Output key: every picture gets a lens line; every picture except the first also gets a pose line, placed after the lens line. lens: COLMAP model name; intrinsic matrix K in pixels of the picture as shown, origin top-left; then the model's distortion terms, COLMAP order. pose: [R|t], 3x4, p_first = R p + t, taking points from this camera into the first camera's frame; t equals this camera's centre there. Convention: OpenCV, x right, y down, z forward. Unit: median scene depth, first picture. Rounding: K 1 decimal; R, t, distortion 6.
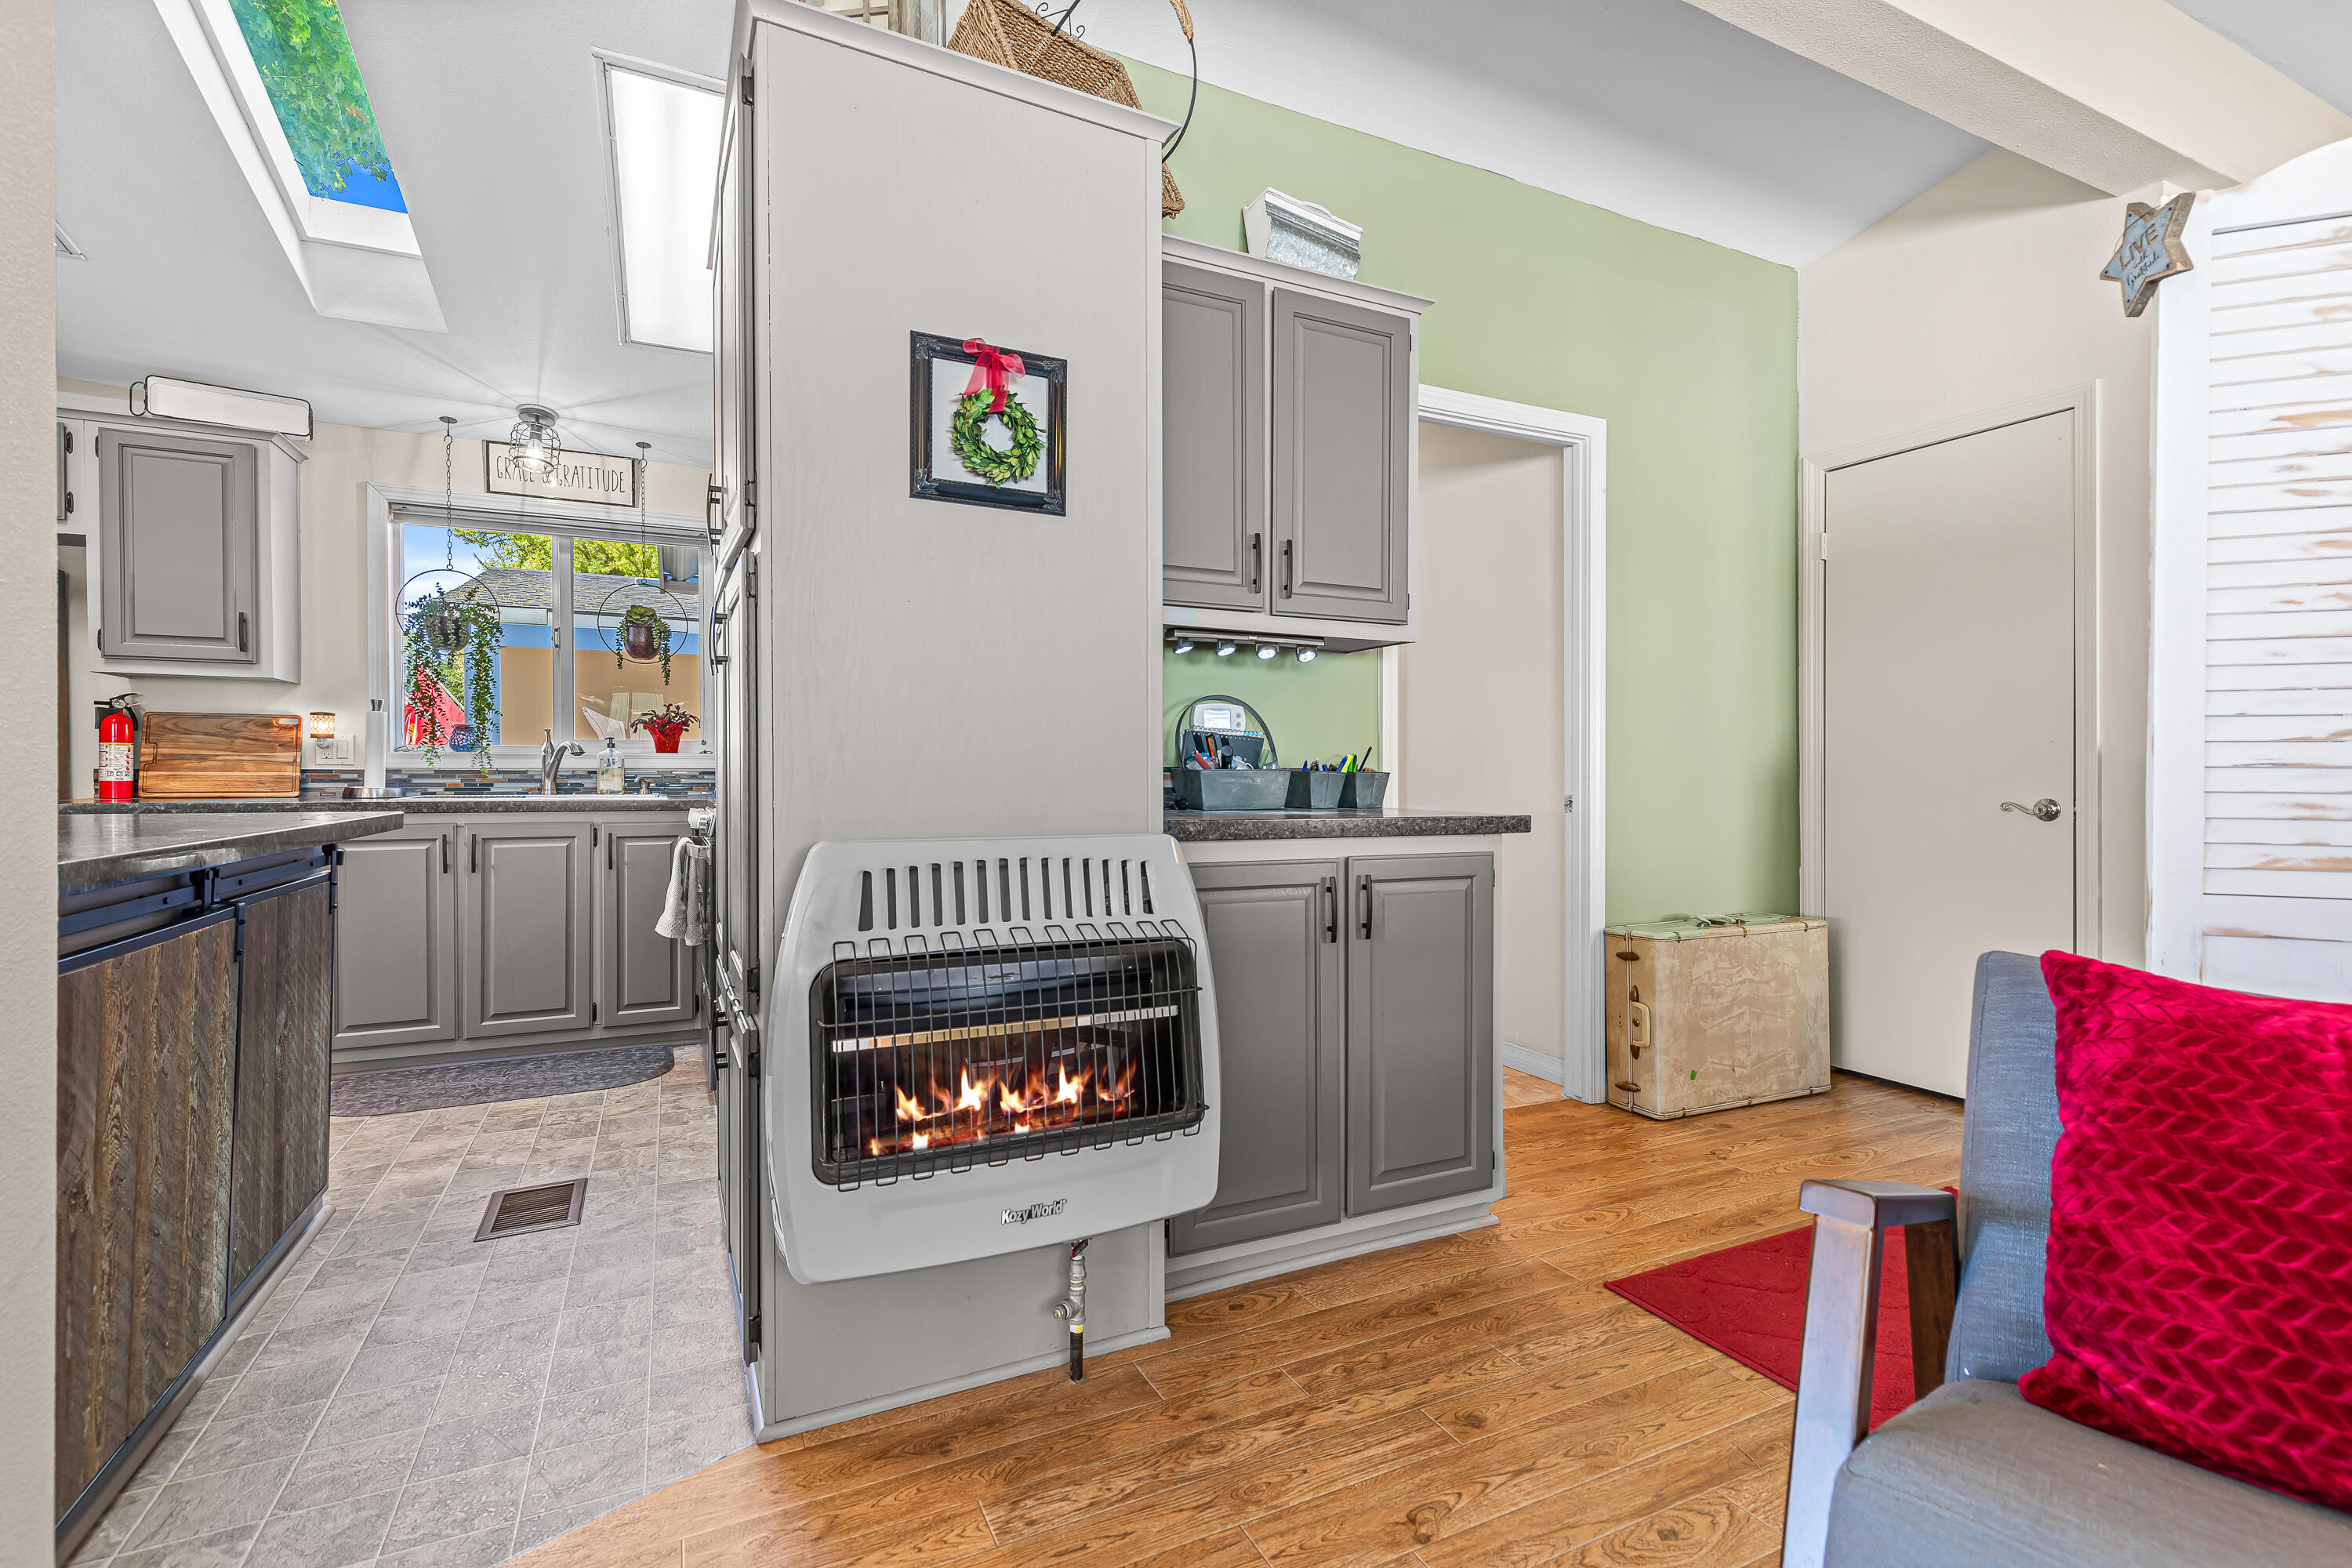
lens RADIAL K [[1058.2, 0, 1183.8], [0, 1058.2, 780.7], [0, 0, 1]] dist [0.008067, -0.000525]
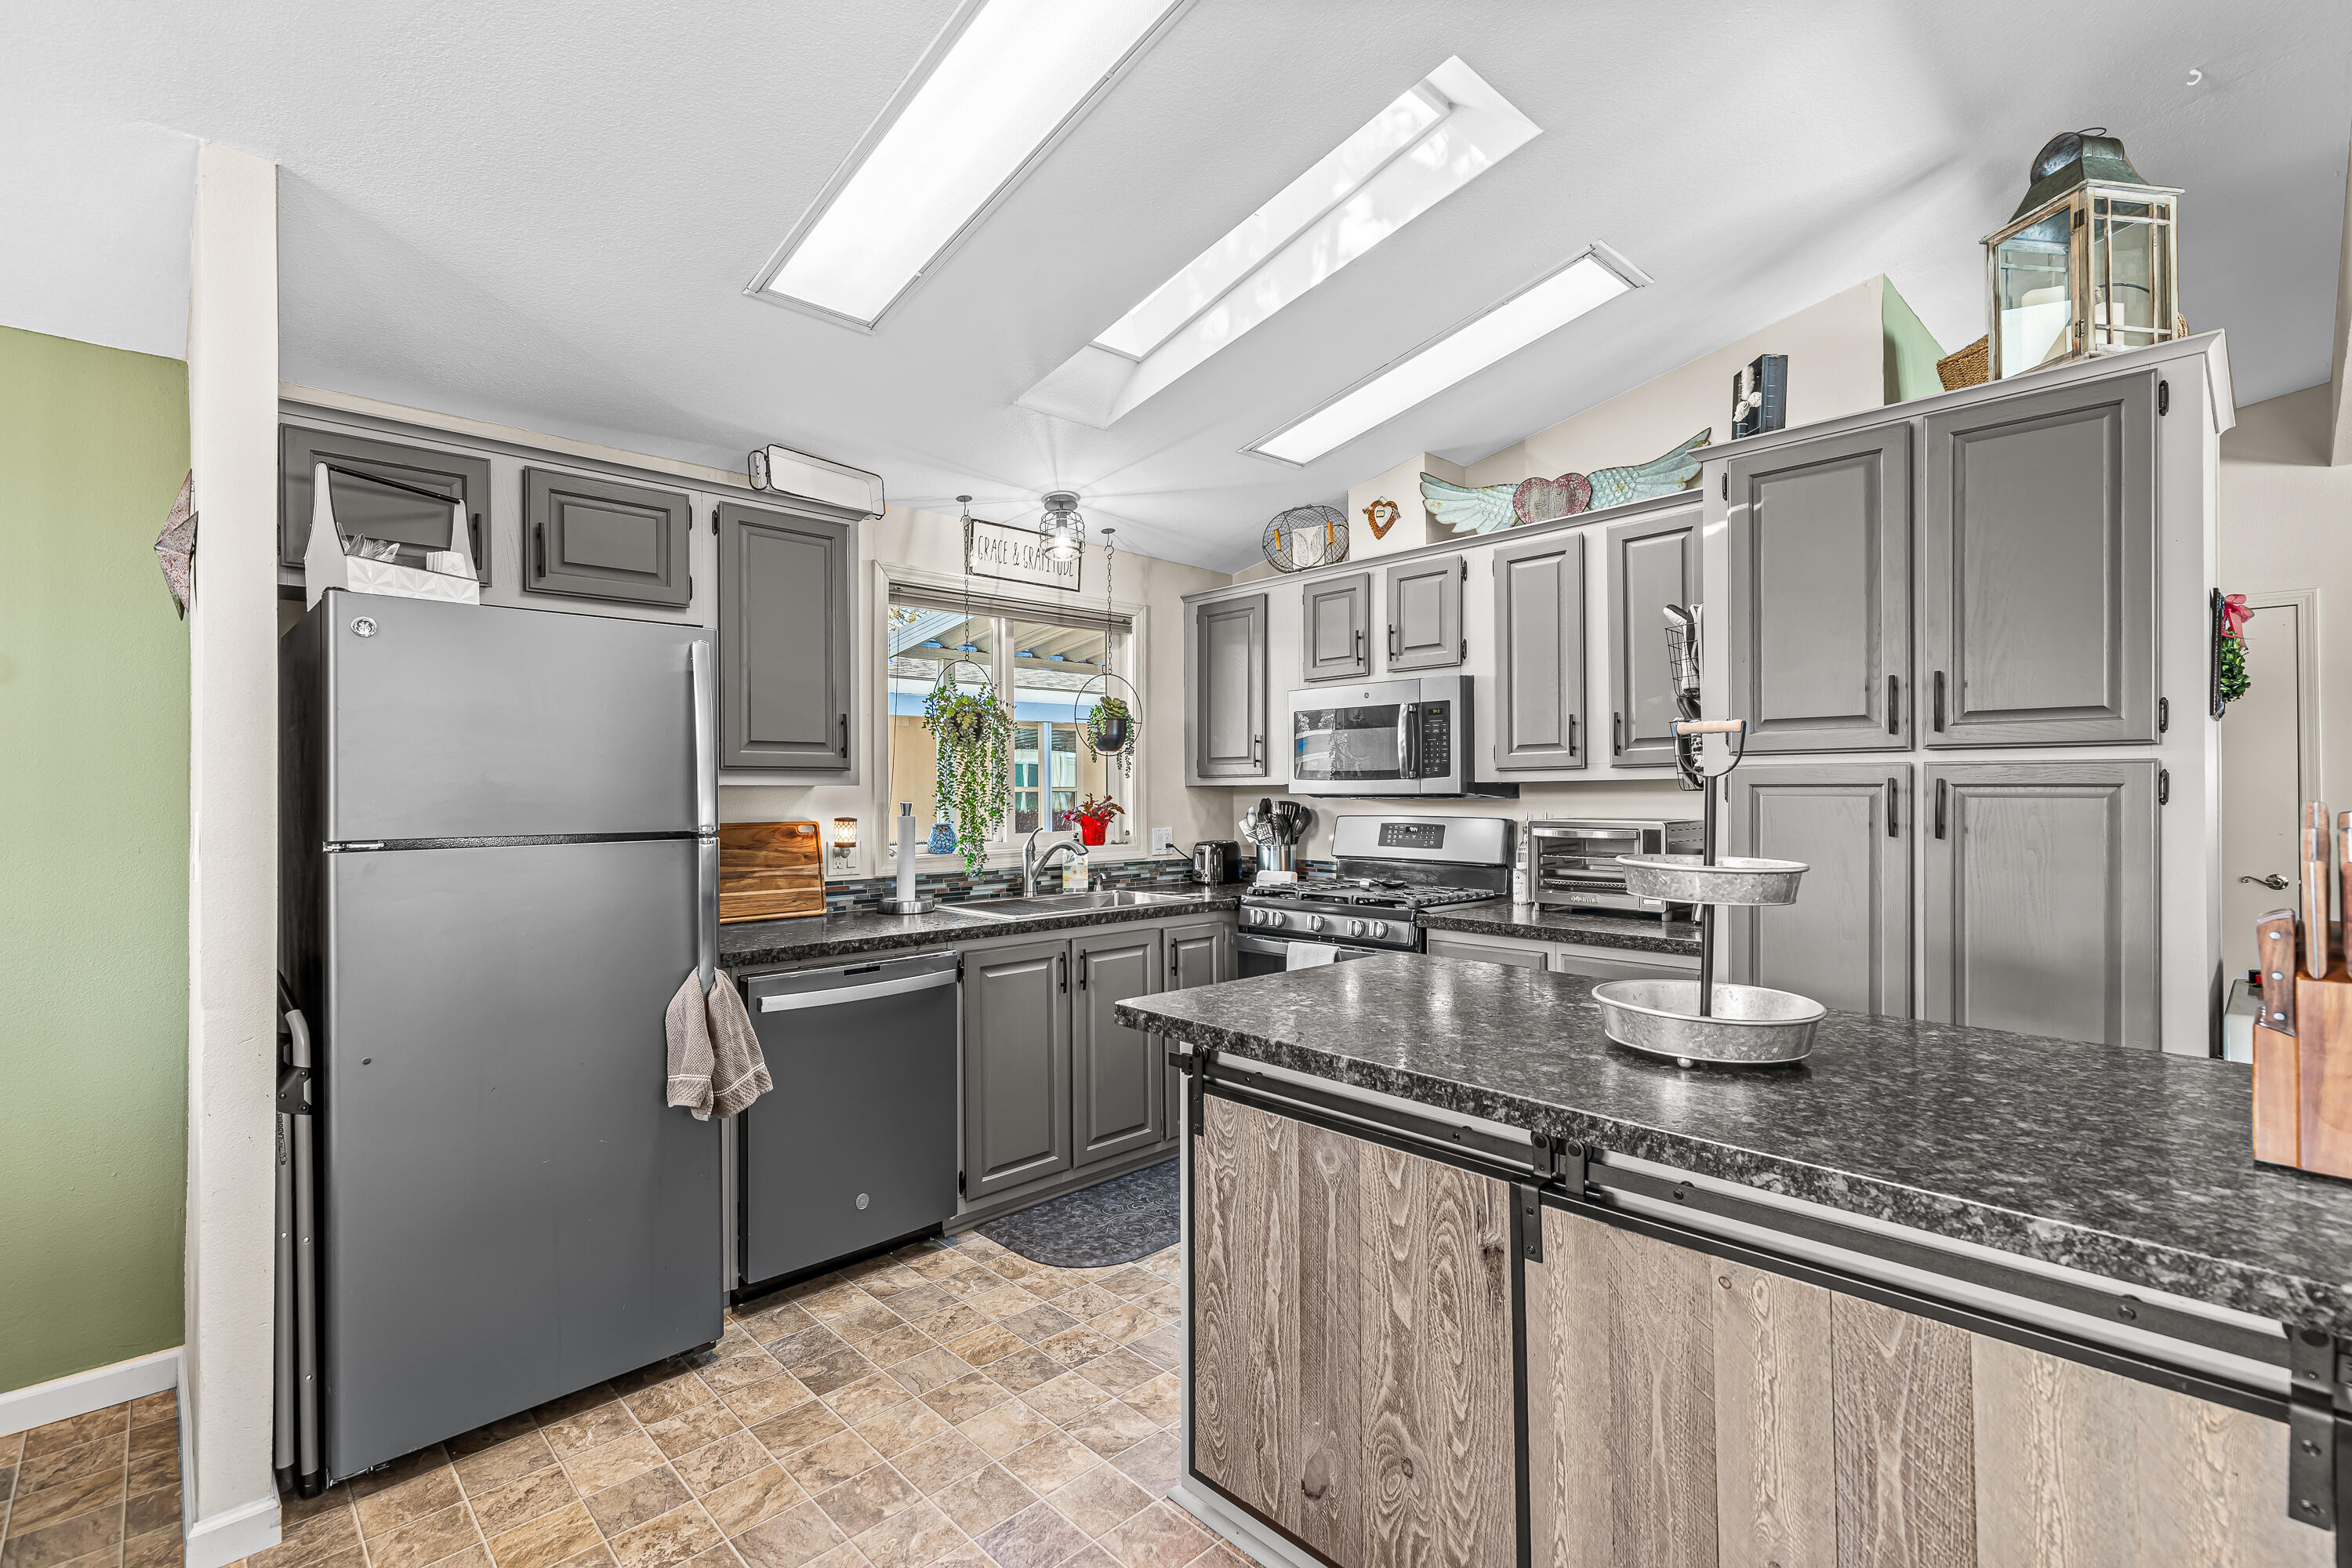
lens RADIAL K [[1058.2, 0, 1183.8], [0, 1058.2, 780.7], [0, 0, 1]] dist [0.008067, -0.000525]
pose [[0.951656, -0.003205, 0.307148, -0.921306], [0.009390, 0.999782, -0.018662, -0.086037], [-0.307021, 0.020644, 0.951479, 0.075354]]
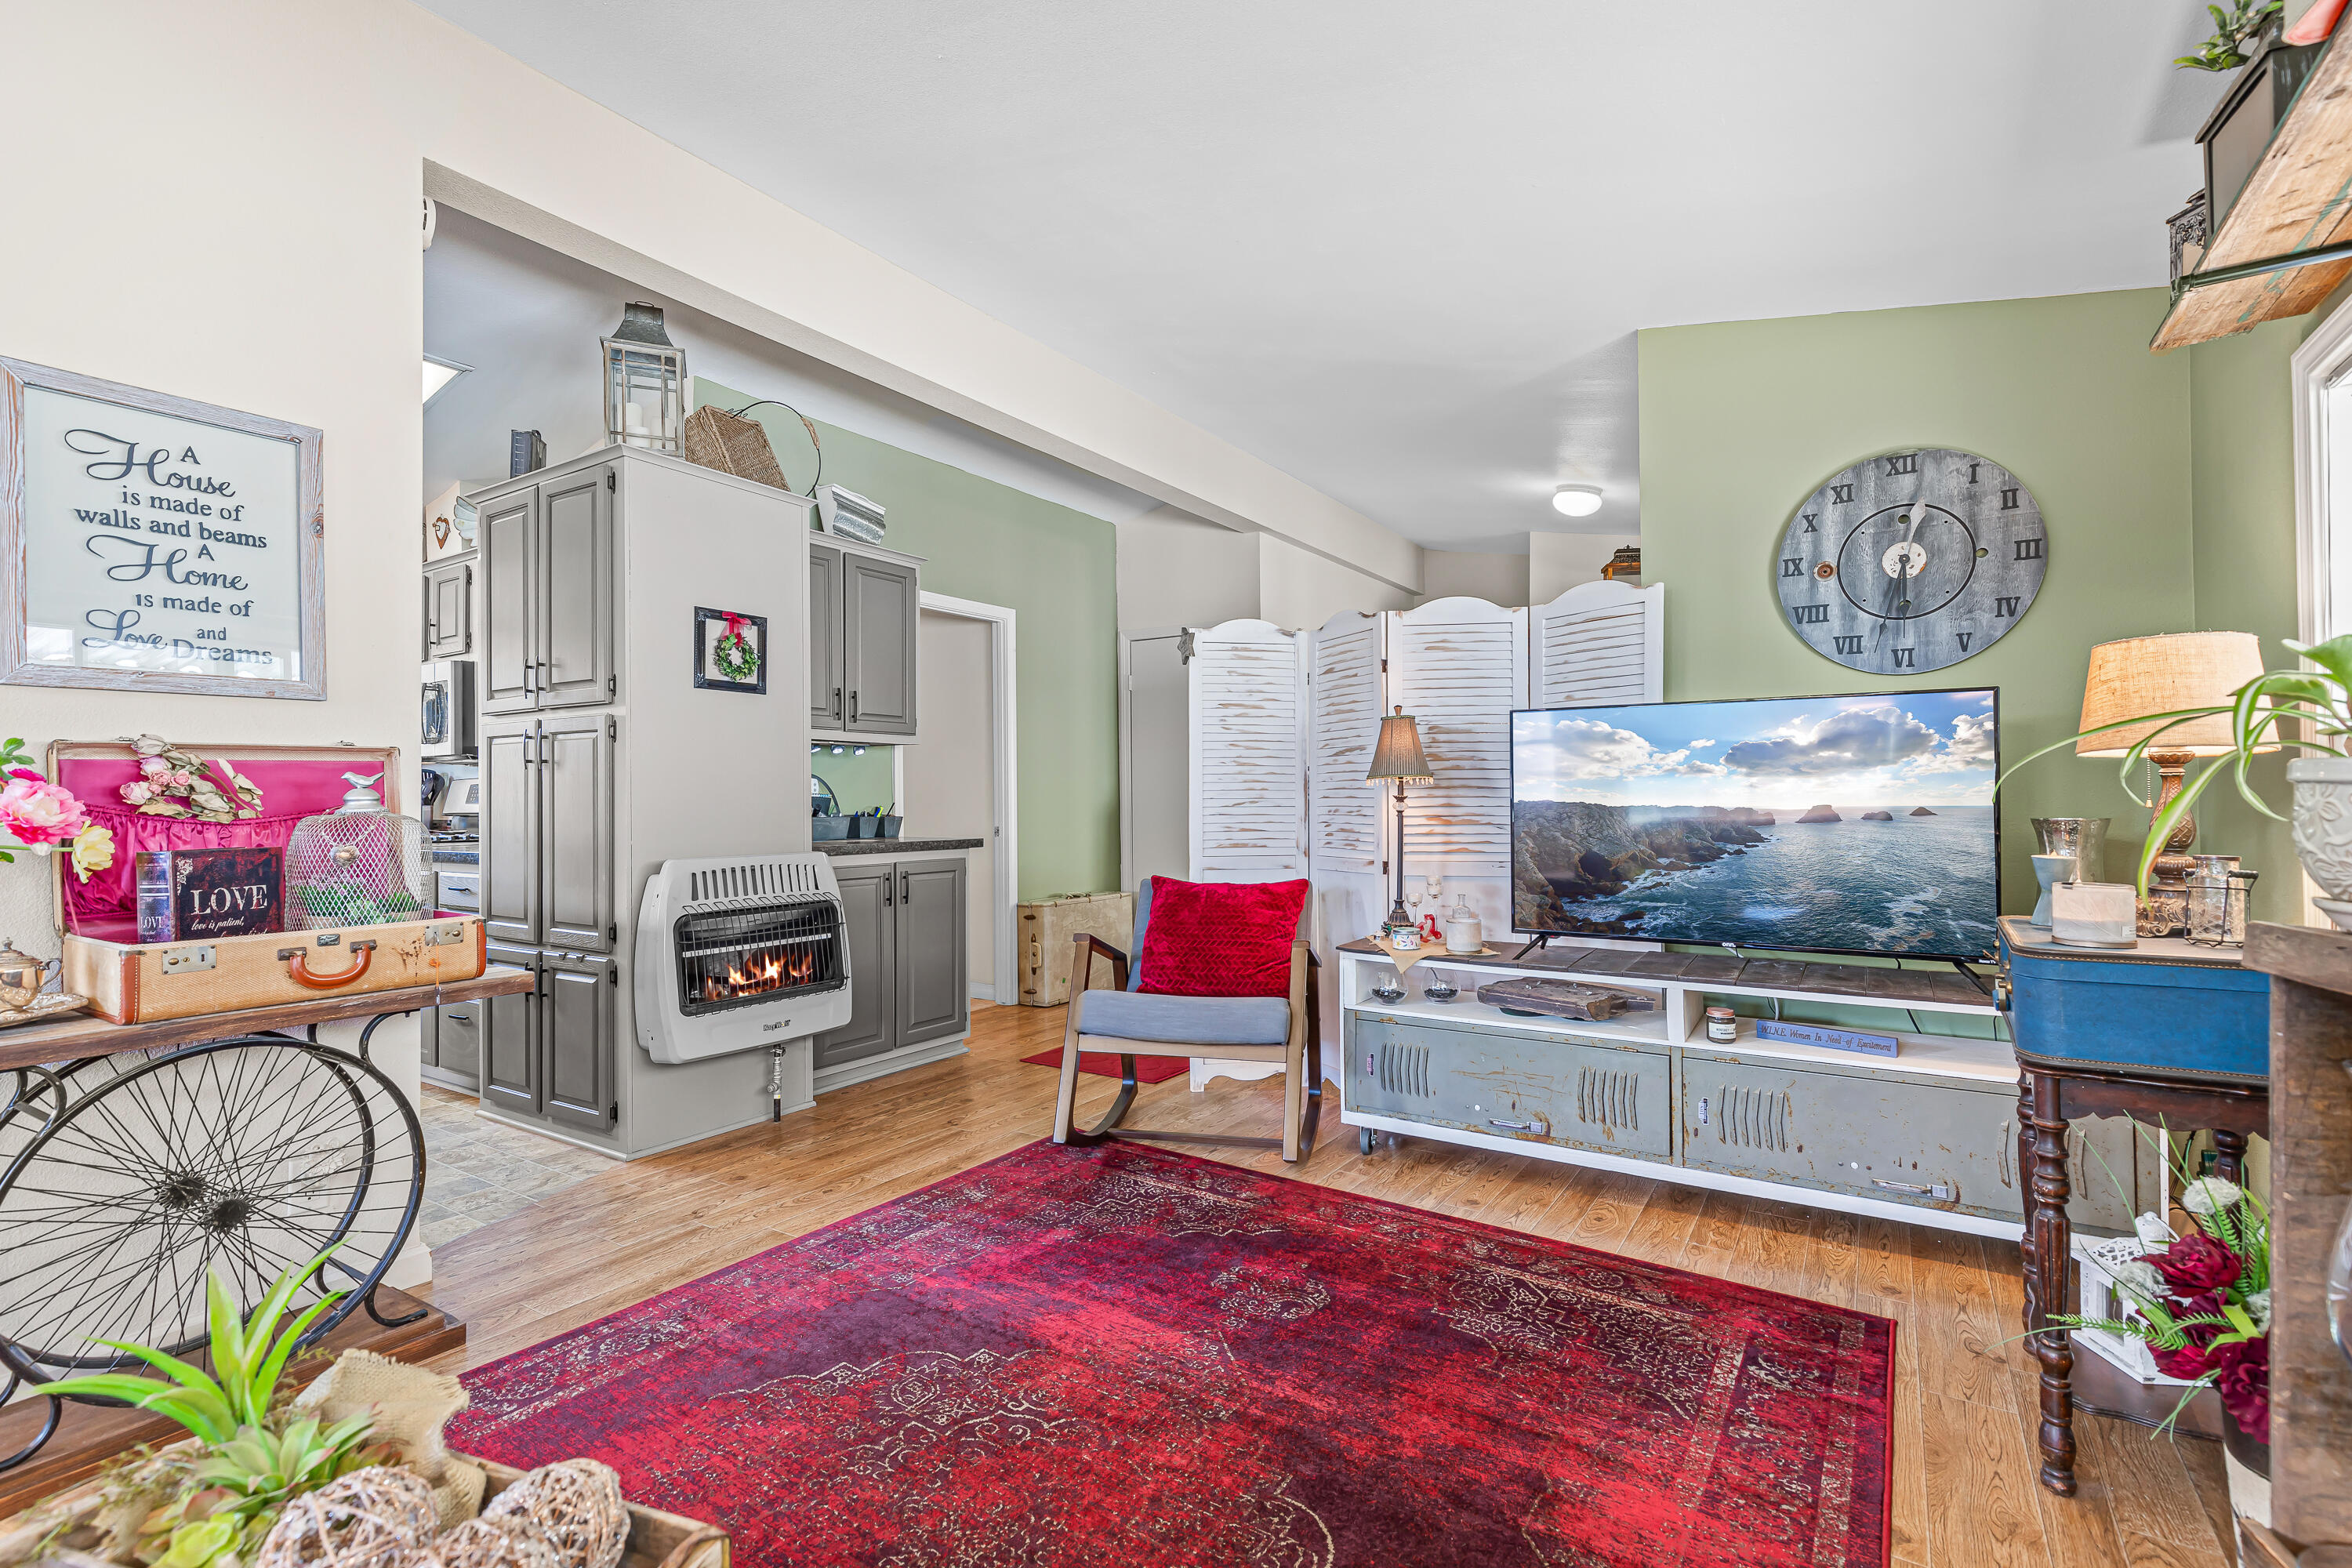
lens RADIAL K [[1062.8, 0, 1188.7], [0, 1062.8, 766.8], [0, 0, 1]] dist [0.001611, -0.000113]
pose [[0.855068, 0.006653, 0.518473, -0.250091], [0.013845, 0.999268, -0.035656, -0.016379], [-0.518331, 0.037666, 0.854350, -0.601032]]
